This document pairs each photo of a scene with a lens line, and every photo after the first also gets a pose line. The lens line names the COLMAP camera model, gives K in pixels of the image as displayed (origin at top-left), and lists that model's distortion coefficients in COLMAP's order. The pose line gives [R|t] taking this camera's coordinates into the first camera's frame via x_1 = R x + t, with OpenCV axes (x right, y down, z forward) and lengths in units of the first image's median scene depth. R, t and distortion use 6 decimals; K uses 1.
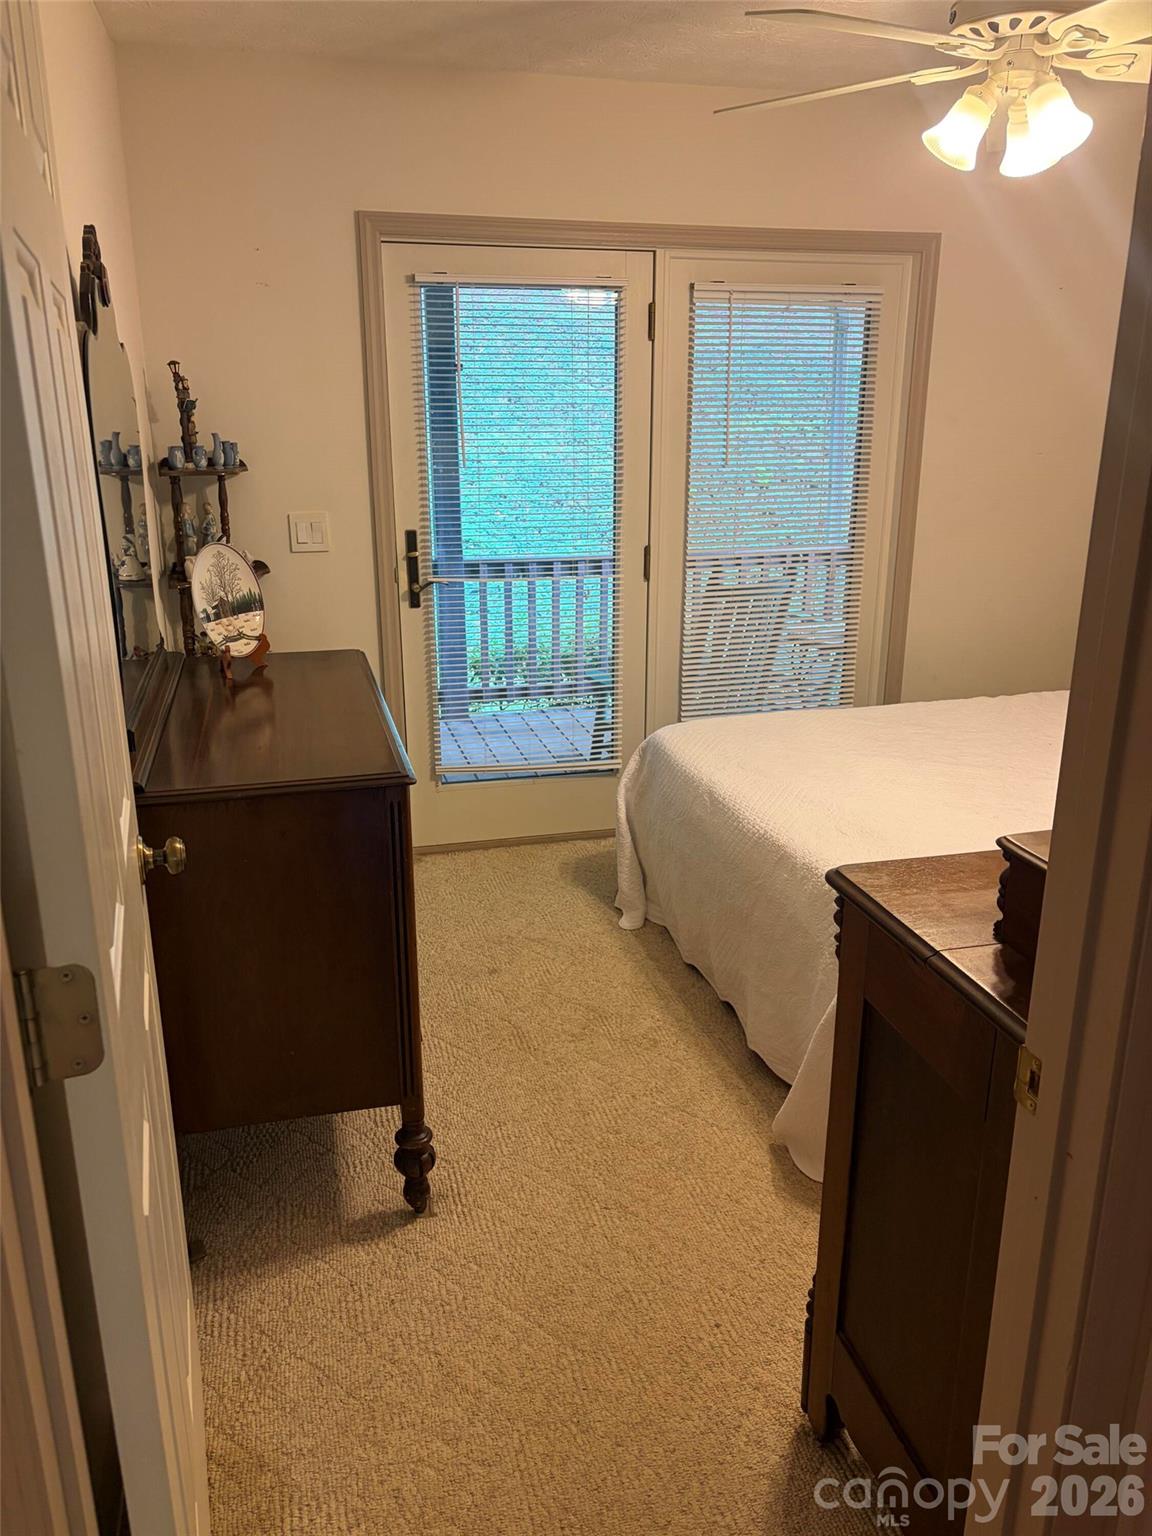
lens RADIAL K [[1172.3, 0, 580.0], [0, 1172.3, 768.4], [0, 0, 1]] dist [0.042089, -0.040881]
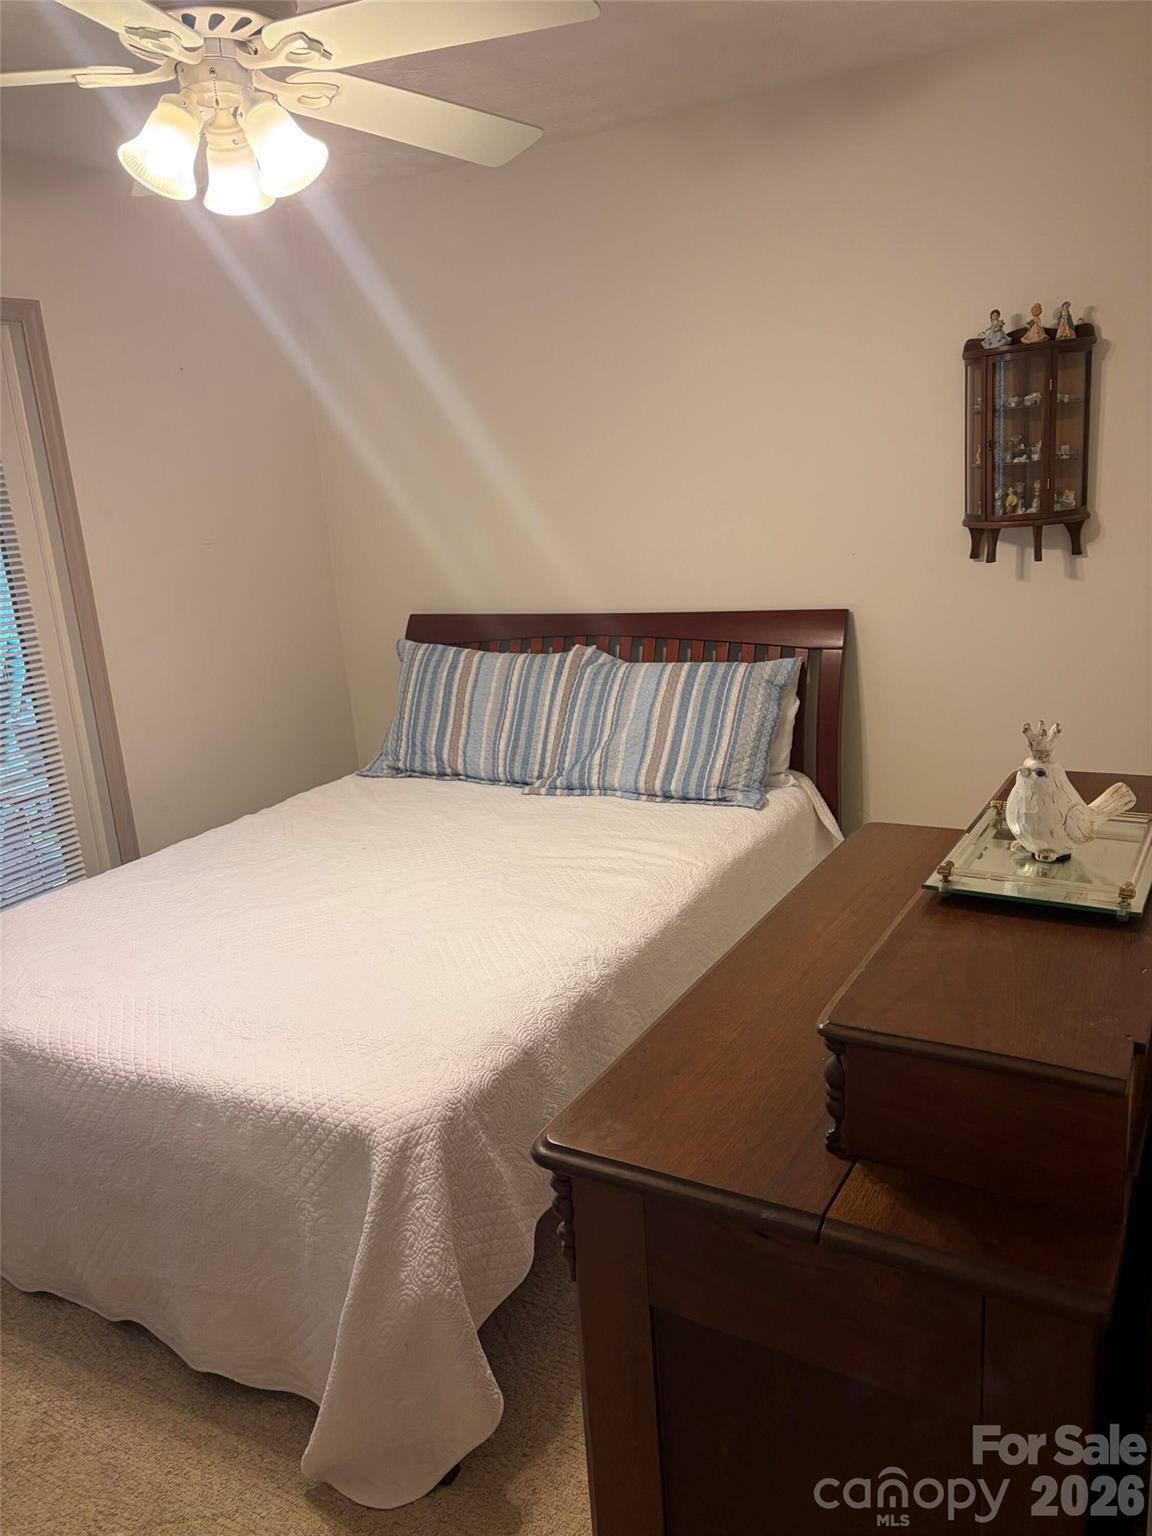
lens RADIAL K [[1172.3, 0, 569.7], [0, 1172.3, 770.9], [0, 0, 1]] dist [0.042089, -0.040881]
pose [[0.703895, -0.229572, 0.672182, -0.121114], [0.279779, 0.959437, 0.034699, -0.093904], [-0.652882, 0.163638, 0.739573, 0.315922]]
